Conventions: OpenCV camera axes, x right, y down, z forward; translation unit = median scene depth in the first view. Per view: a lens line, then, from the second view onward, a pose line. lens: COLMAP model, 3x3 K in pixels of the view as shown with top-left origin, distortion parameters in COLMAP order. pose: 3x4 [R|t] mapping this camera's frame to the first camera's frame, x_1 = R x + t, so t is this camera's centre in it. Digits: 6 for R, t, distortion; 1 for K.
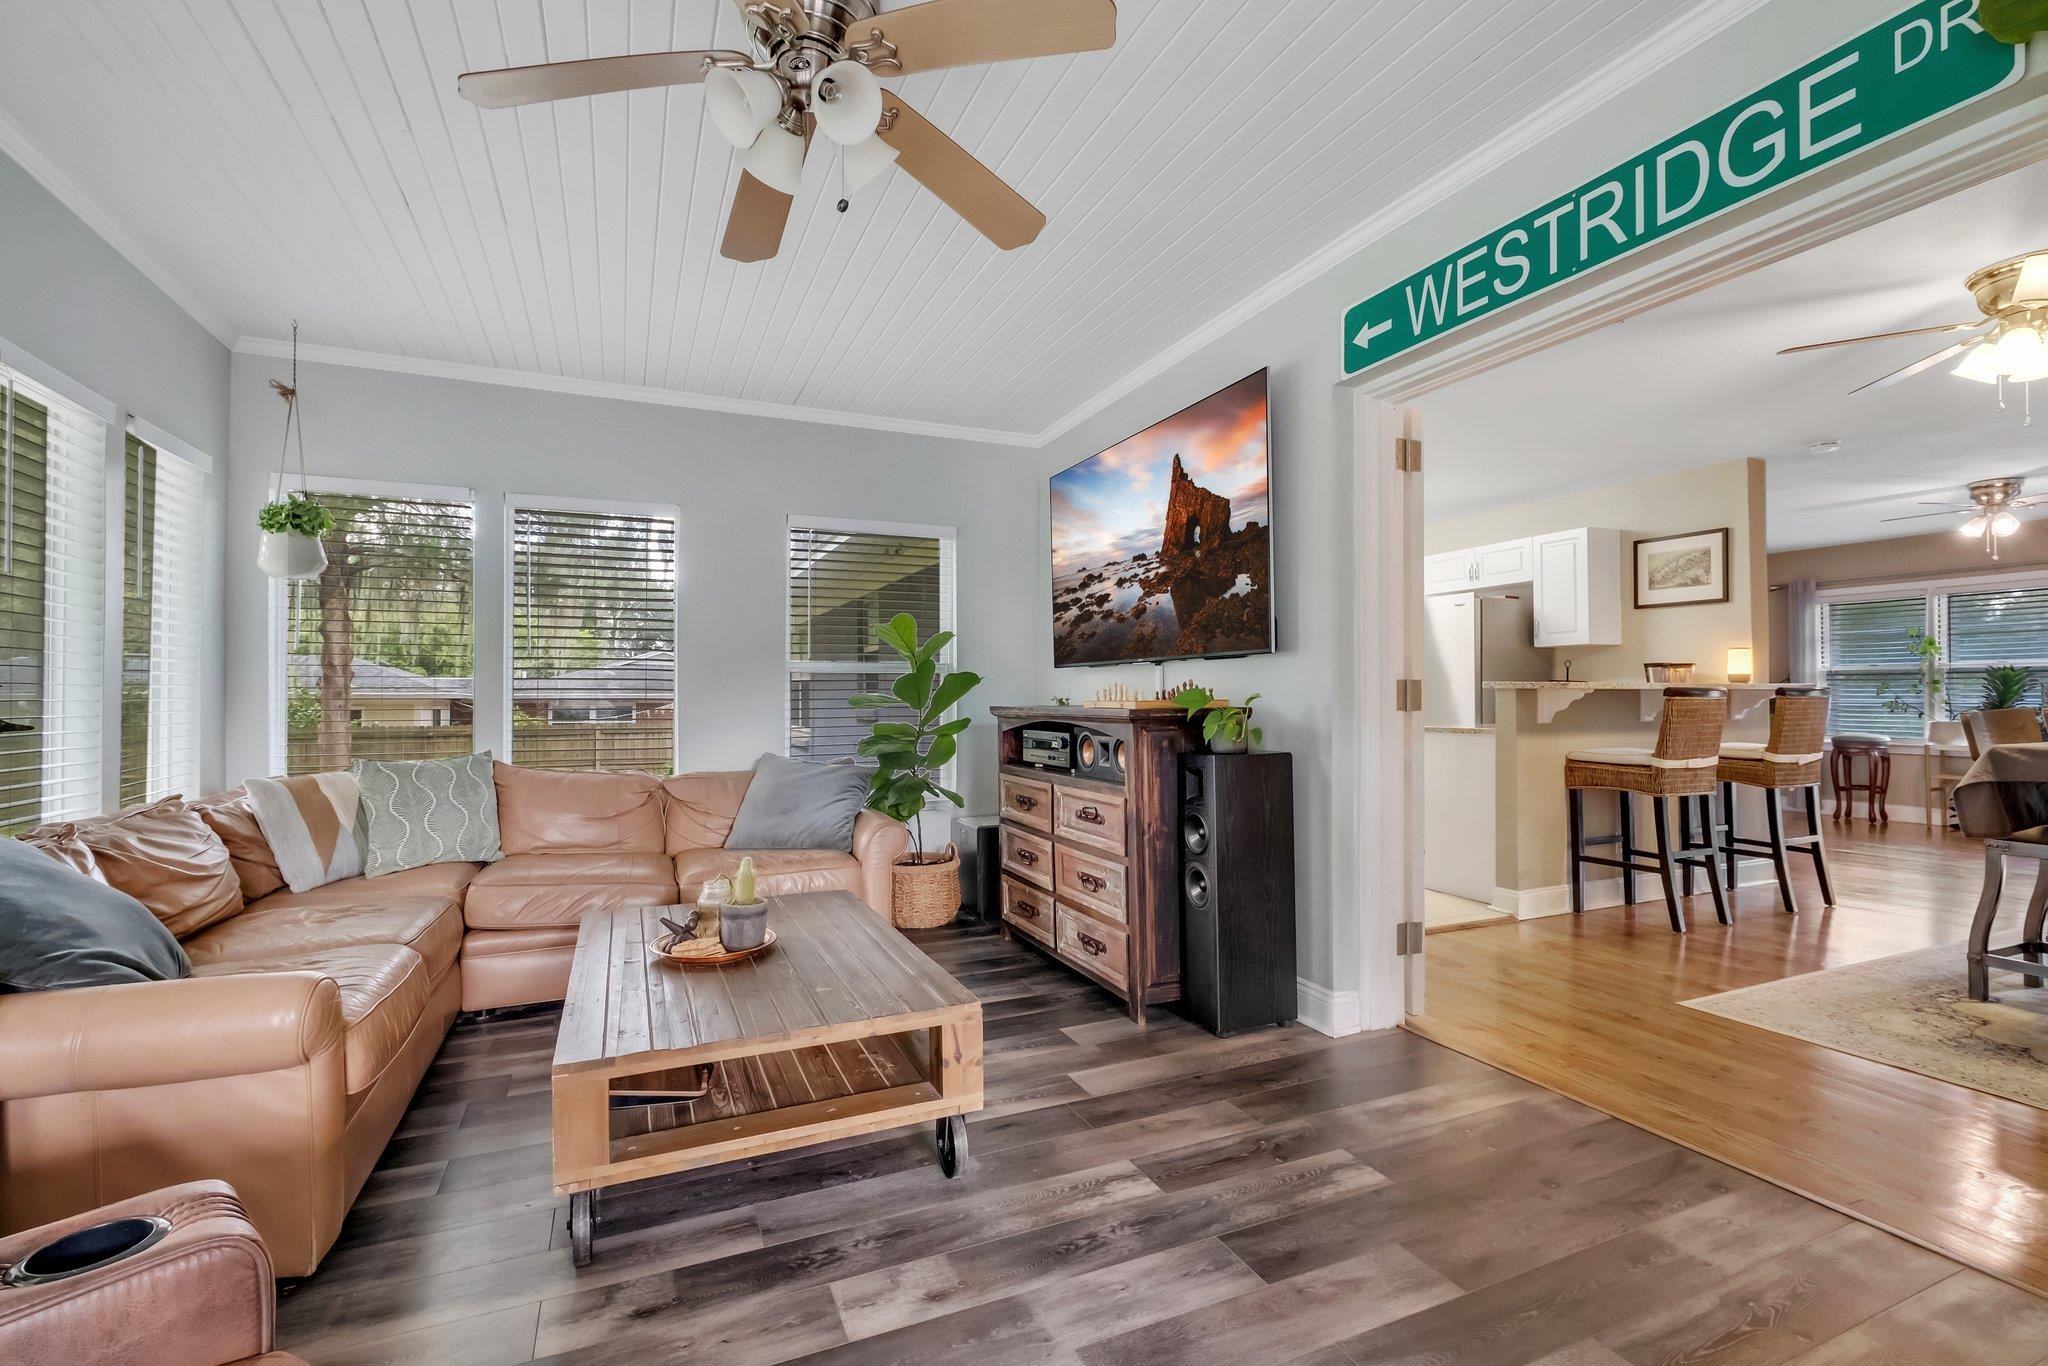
lens RADIAL K [[907.6, 0, 1021.3], [0, 907.6, 690.1], [0, 0, 1]] dist [-0.005229, 0.001089]
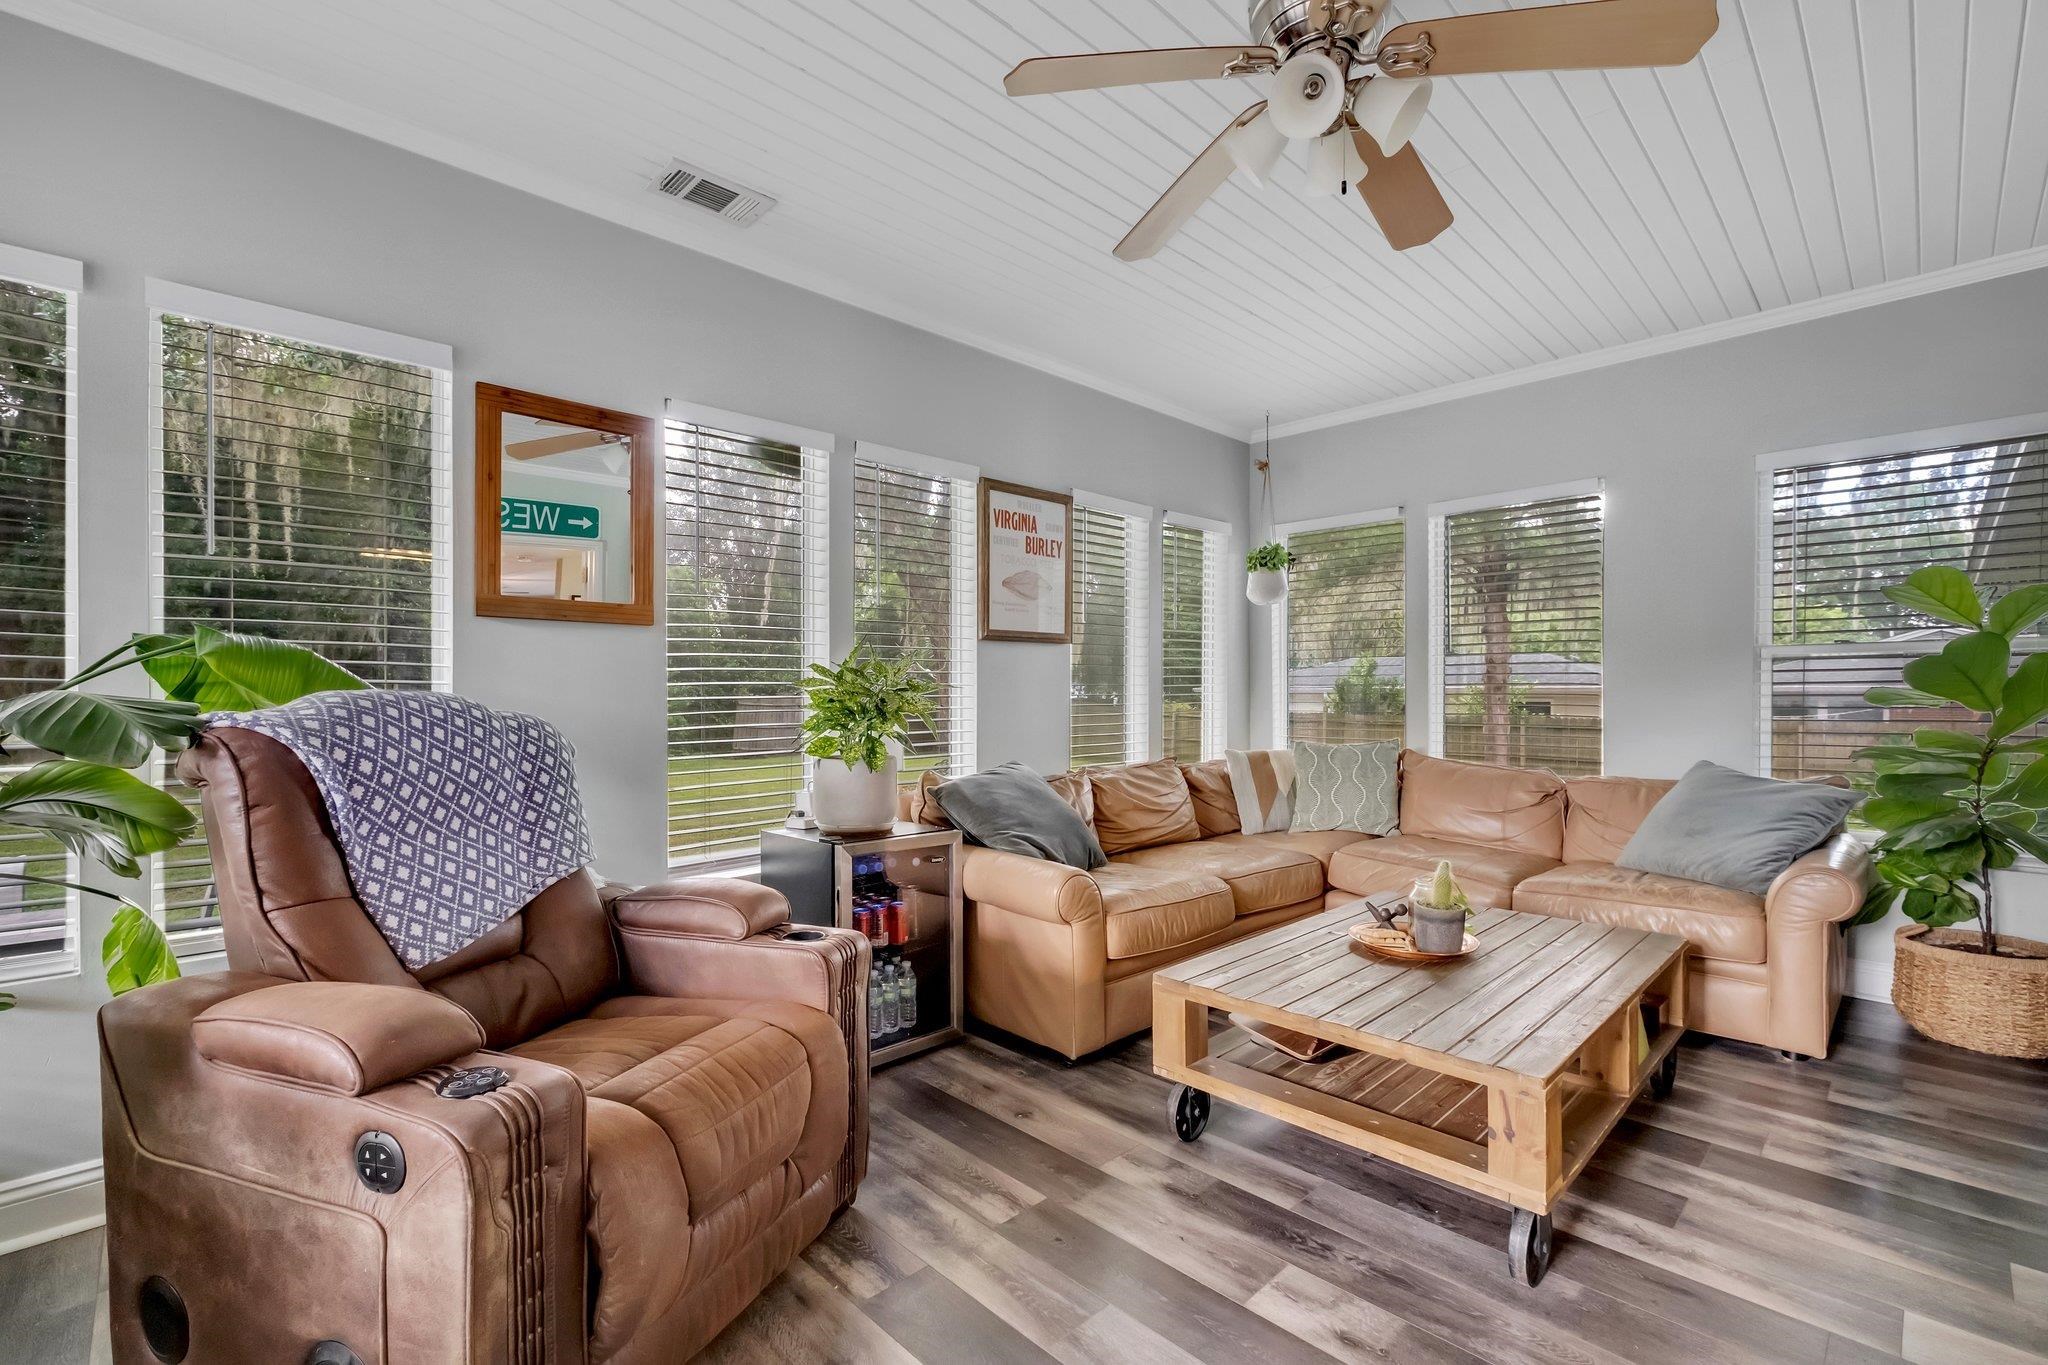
lens RADIAL K [[907.6, 0, 1009.6], [0, 907.6, 693.5], [0, 0, 1]] dist [-0.005229, 0.001089]
pose [[0.334541, 0.000215, -0.942381, 0.384247], [0.010803, 0.999933, 0.004063, 0.000173], [0.942319, -0.011540, 0.334517, 0.215117]]
